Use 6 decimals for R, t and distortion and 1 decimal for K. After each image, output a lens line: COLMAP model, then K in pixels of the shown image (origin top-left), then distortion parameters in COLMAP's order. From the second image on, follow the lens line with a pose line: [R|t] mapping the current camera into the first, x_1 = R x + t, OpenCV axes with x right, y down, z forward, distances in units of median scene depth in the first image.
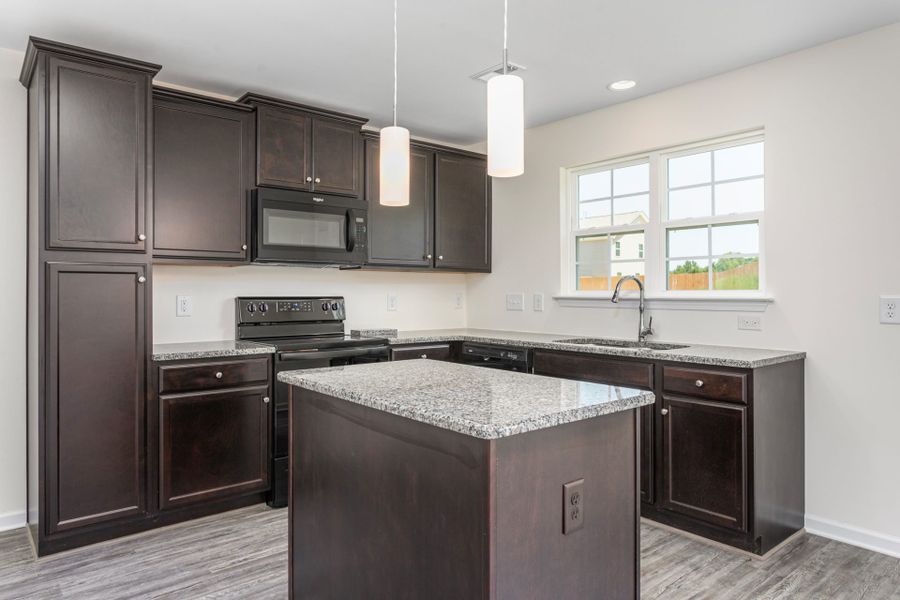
lens RADIAL K [[566.5, 0, 436.3], [0, 566.5, 289.7], [0, 0, 1]] dist [-0.003035, -0.000989]
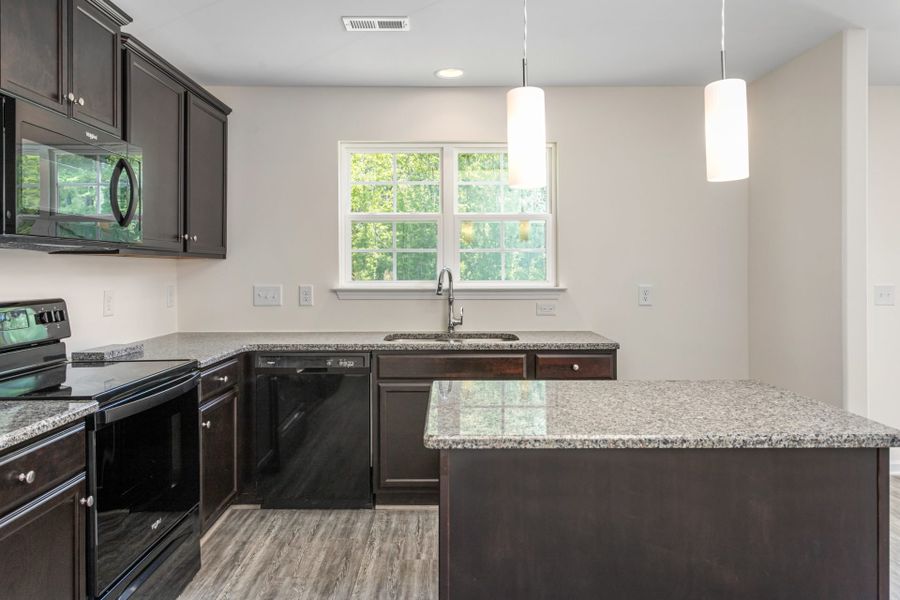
lens RADIAL K [[599.6, 0, 433.9], [0, 599.6, 270.3], [0, 0, 1]] dist [0.004735, -0.004630]
pose [[0.646625, -0.003345, 0.762801, -0.472754], [0.001810, 0.999994, 0.002850, -0.022439], [-0.762806, -0.000462, 0.646627, 0.346608]]
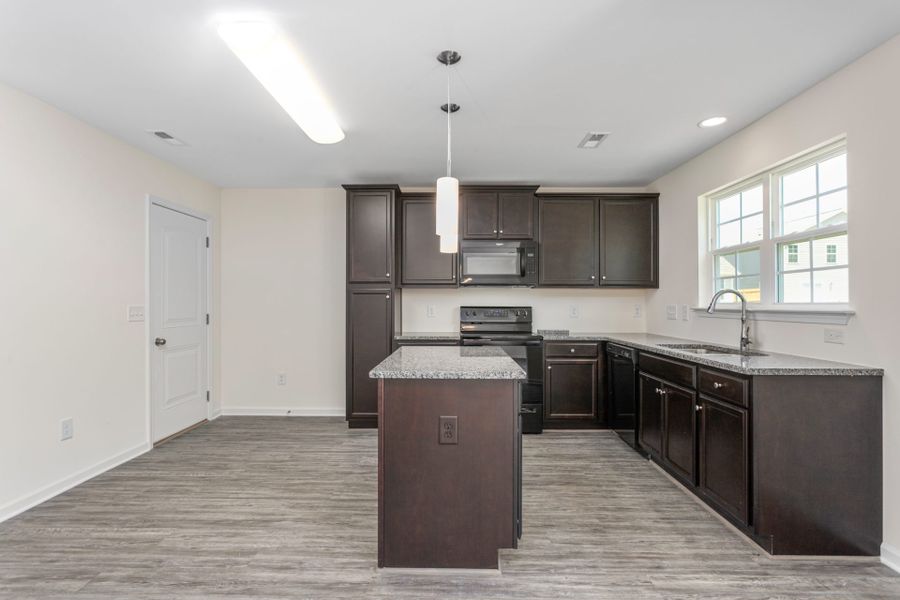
lens RADIAL K [[427.3, 0, 451.2], [0, 427.3, 301.0], [0, 0, 1]] dist [-0.002434, 0.000533]
pose [[0.774275, -0.001470, -0.632847, 0.456343], [0.000673, 0.999999, -0.001499, -0.001447], [0.632848, 0.000735, 0.774275, 0.004390]]
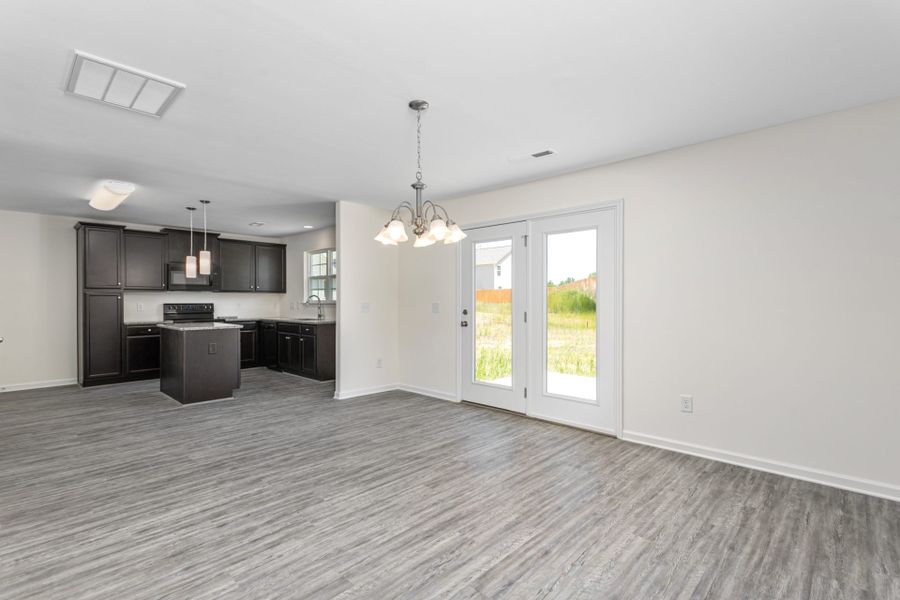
lens RADIAL K [[427.3, 0, 443.2], [0, 427.3, 303.0], [0, 0, 1]] dist [-0.002434, 0.000533]
pose [[0.992447, -0.005731, 0.122541, 0.722695], [0.004605, 0.999945, 0.009474, -0.003171], [-0.122588, -0.008839, 0.992418, -1.162954]]
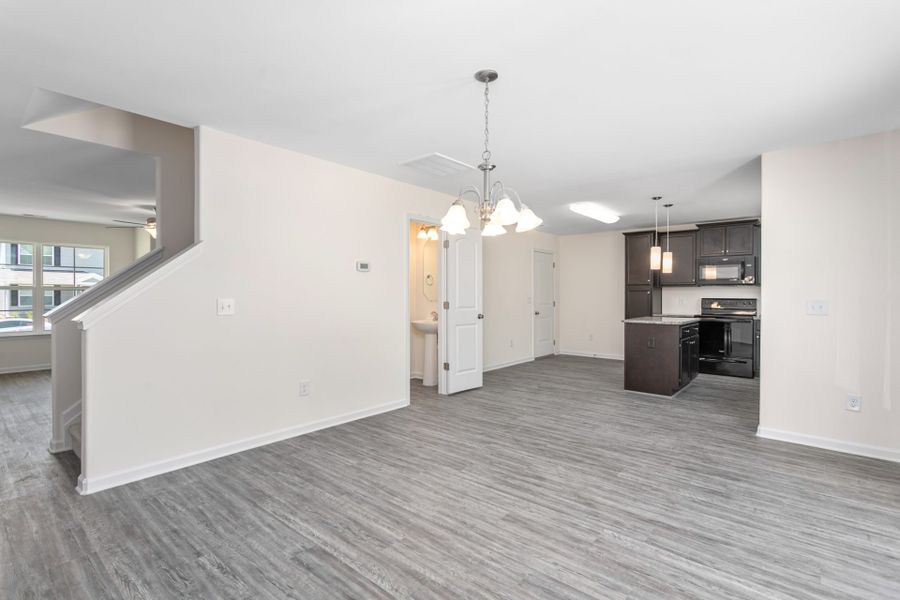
lens RADIAL K [[427.3, 0, 452.9], [0, 427.3, 296.1], [0, 0, 1]] dist [-0.002434, 0.000533]
pose [[0.197138, 0.002596, -0.980372, 1.460447], [-0.001615, 0.999996, 0.002323, -0.001042], [0.980374, 0.001125, 0.197141, -0.562349]]
